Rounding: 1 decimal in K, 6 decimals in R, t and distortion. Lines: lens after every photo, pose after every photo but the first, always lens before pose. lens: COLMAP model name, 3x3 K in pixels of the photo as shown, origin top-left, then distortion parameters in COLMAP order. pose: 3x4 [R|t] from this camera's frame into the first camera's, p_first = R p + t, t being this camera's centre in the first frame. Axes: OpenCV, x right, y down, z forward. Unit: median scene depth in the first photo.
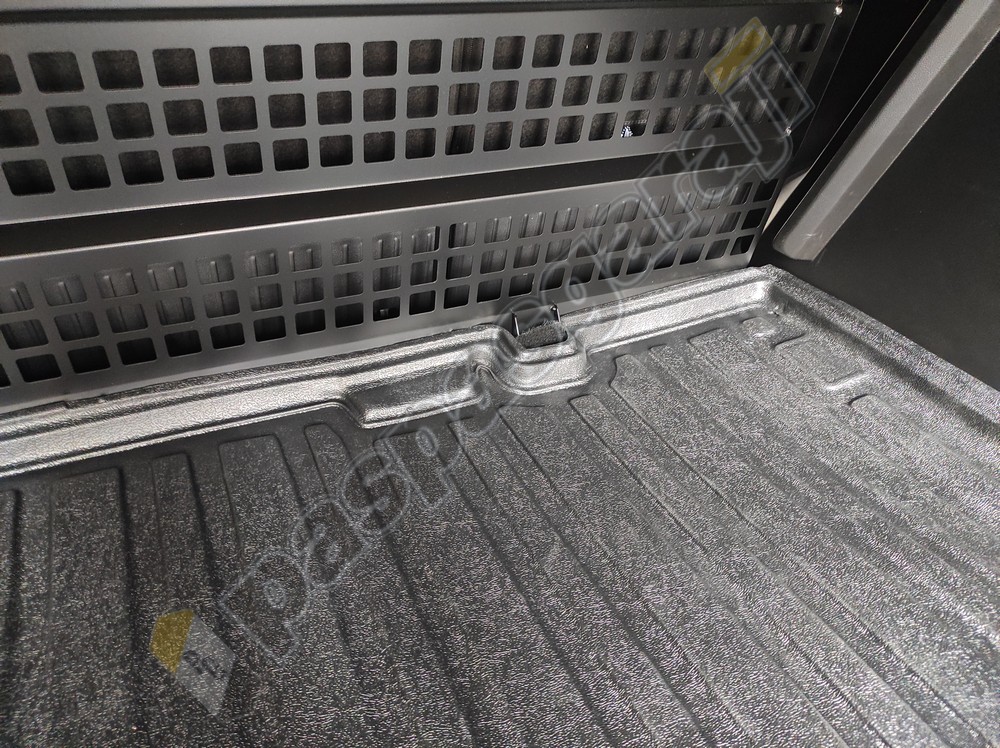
lens RADIAL K [[735.3, 0, 501.7], [0, 735.3, 377.0], [0, 0, 1]] dist [0.068379, -0.085134]
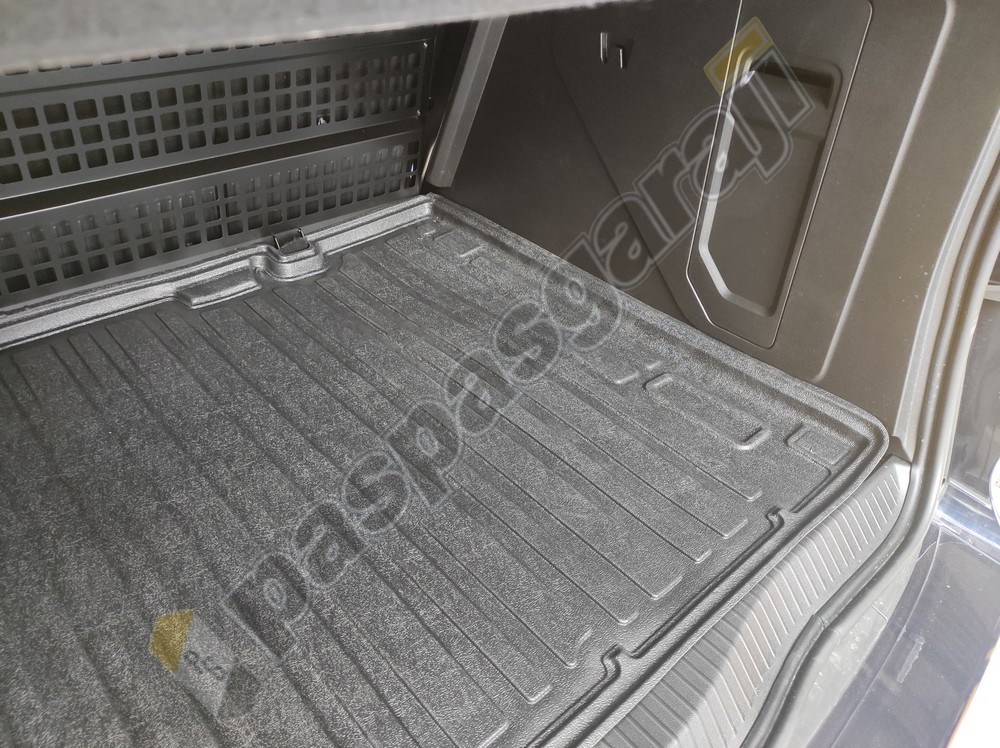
lens RADIAL K [[735.3, 0, 501.7], [0, 735.3, 377.0], [0, 0, 1]] dist [0.068379, -0.085134]
pose [[0.955780, -0.166177, 0.242631, 0.052773], [0.153422, 0.985629, 0.070685, 0.202943], [-0.250891, -0.030334, 0.967540, -0.811554]]
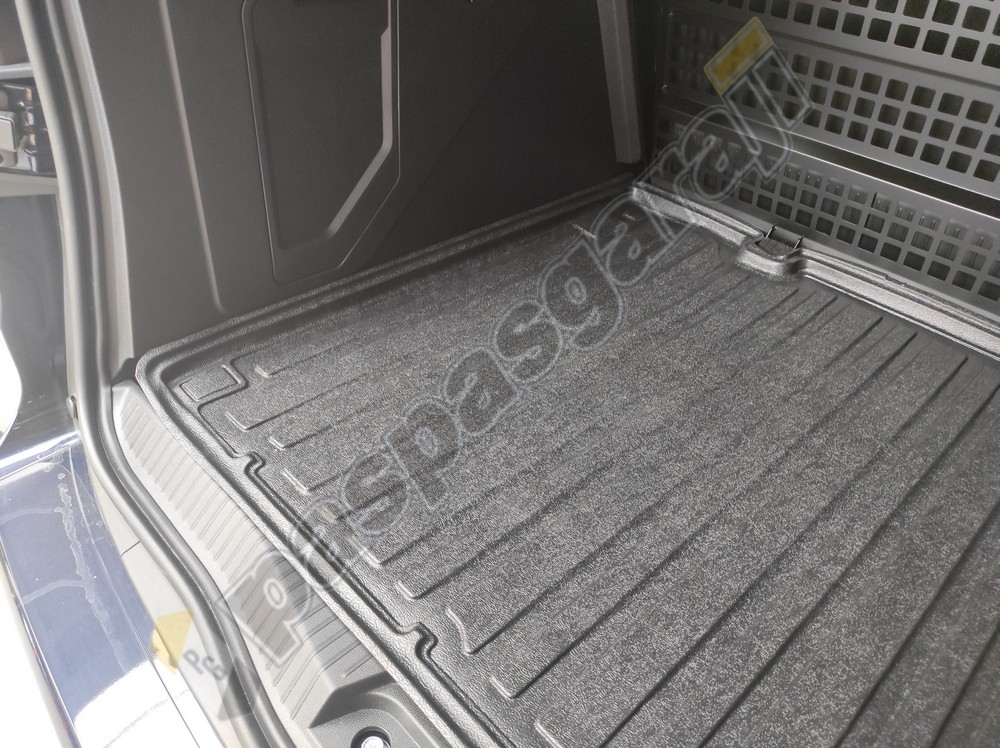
lens RADIAL K [[735.3, 0, 501.7], [0, 735.3, 377.0], [0, 0, 1]] dist [0.068379, -0.085134]
pose [[0.333736, 0.558941, -0.759081, 0.552430], [-0.566778, 0.762421, 0.312212, 0.165579], [0.753248, 0.326034, 0.571243, -0.602237]]
